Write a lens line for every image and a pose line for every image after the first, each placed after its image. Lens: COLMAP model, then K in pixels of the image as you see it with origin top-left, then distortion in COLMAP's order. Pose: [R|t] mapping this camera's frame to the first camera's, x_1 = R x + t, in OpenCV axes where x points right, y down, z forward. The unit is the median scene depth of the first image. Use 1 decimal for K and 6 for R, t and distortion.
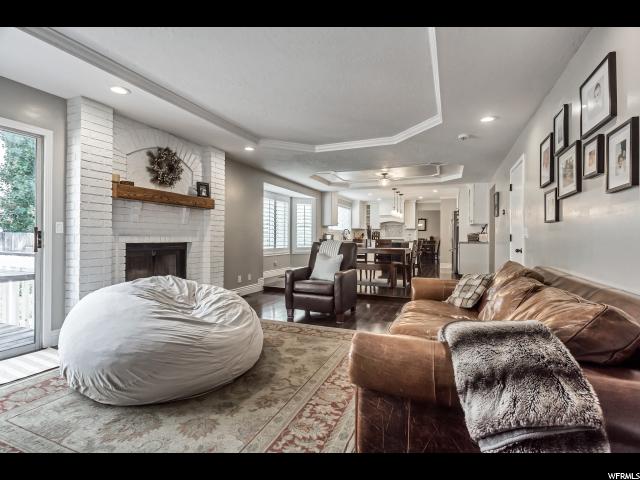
lens RADIAL K [[305.3, 0, 316.9], [0, 305.3, 239.5], [0, 0, 1]] dist [0.003110, 0.000485]
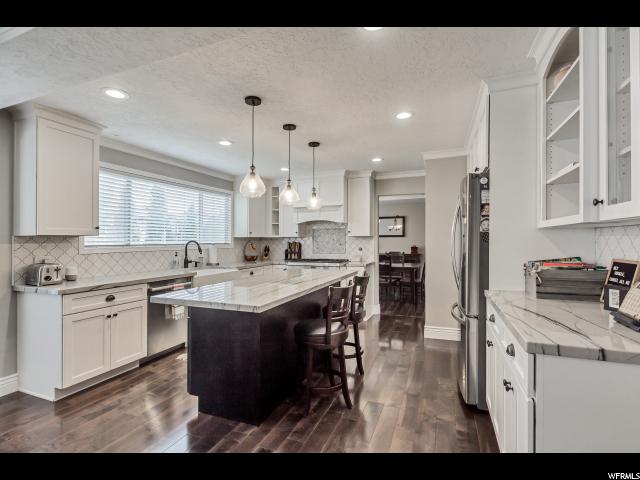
lens RADIAL K [[305.3, 0, 316.9], [0, 305.3, 239.5], [0, 0, 1]] dist [0.003110, 0.000485]
pose [[0.999610, -0.013962, 0.024202, 0.226915], [0.014158, 0.999868, -0.007918, -0.026795], [-0.024088, 0.008257, 0.999676, 0.541679]]
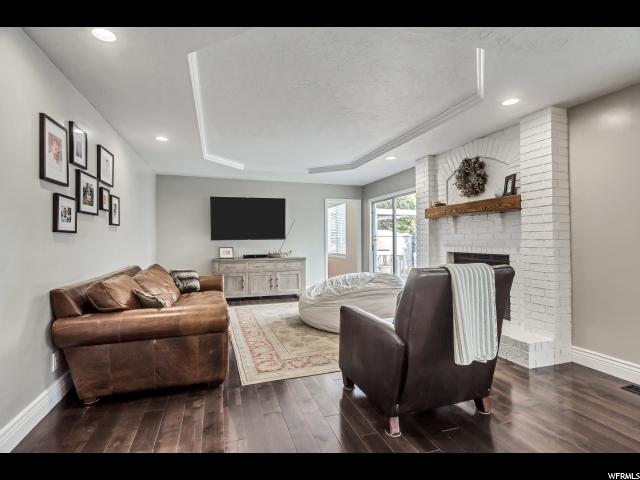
lens RADIAL K [[305.3, 0, 316.9], [0, 305.3, 239.5], [0, 0, 1]] dist [0.003110, 0.000485]
pose [[-0.746699, -0.029063, -0.664527, 0.681020], [-0.030264, 0.999495, -0.009707, -0.013945], [0.664474, 0.012863, -0.747201, 1.811805]]
